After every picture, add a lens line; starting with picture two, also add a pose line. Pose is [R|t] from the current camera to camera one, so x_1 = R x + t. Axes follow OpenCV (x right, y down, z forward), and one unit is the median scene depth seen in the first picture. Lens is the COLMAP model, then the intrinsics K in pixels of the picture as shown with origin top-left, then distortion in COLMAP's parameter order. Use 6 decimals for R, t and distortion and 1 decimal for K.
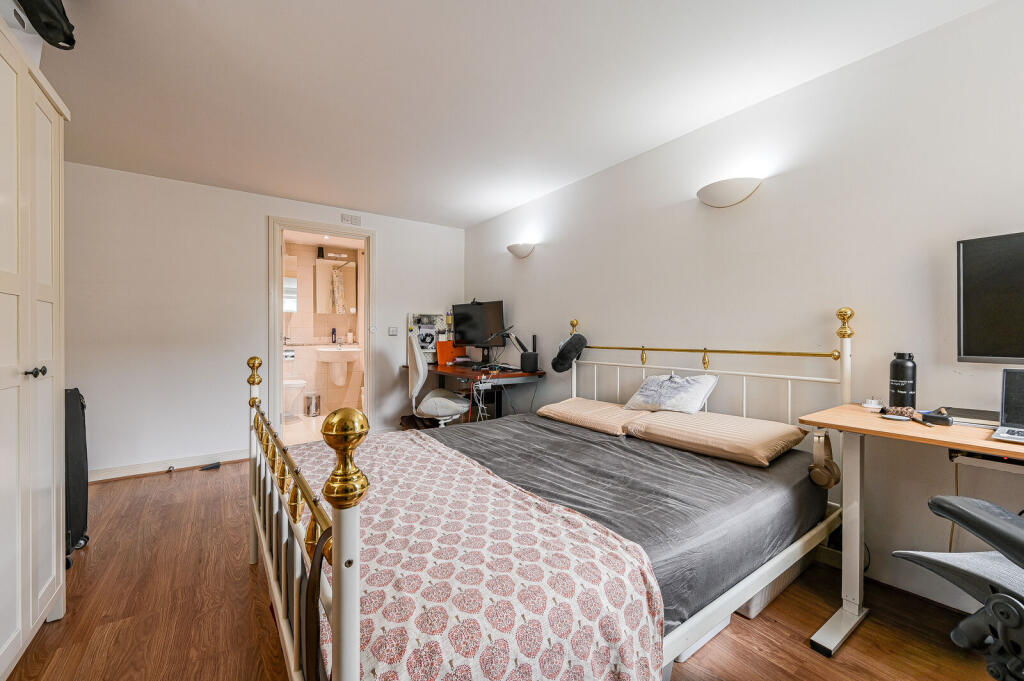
lens RADIAL K [[398.9, 0, 517.3], [0, 398.9, 337.6], [0, 0, 1]] dist [0.001652, 0.000001]
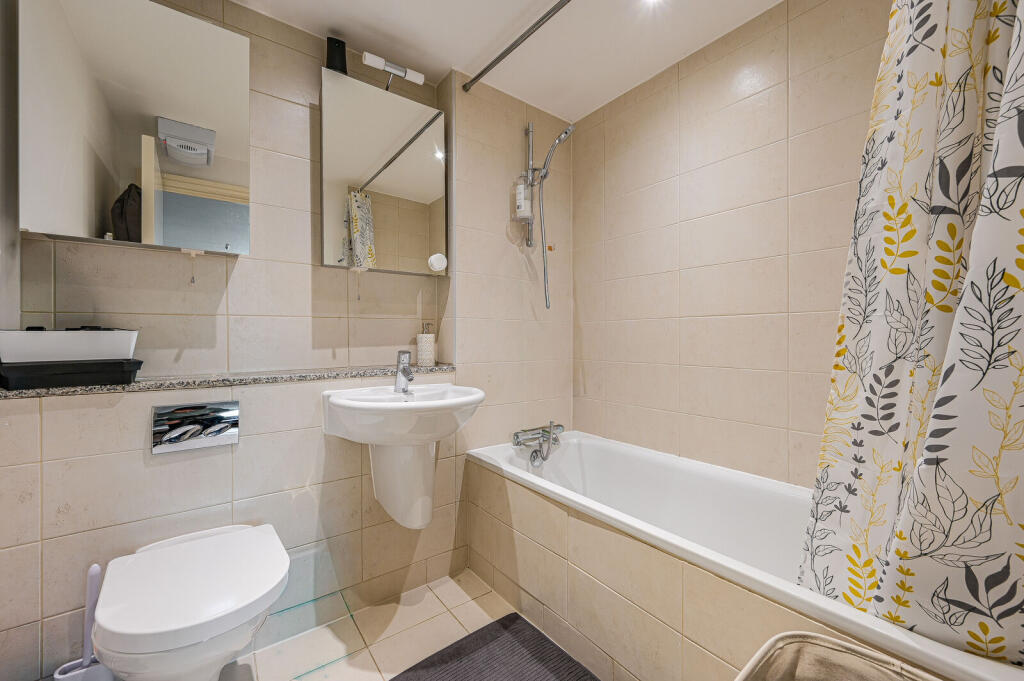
lens RADIAL K [[398.9, 0, 508.4], [0, 398.9, 338.6], [0, 0, 1]] dist [0.001652, 0.000001]
pose [[0.999976, -0.005381, 0.004280, -0.357208], [0.005369, 0.999982, 0.002767, -0.008519], [-0.004295, -0.002744, 0.999987, 0.685528]]
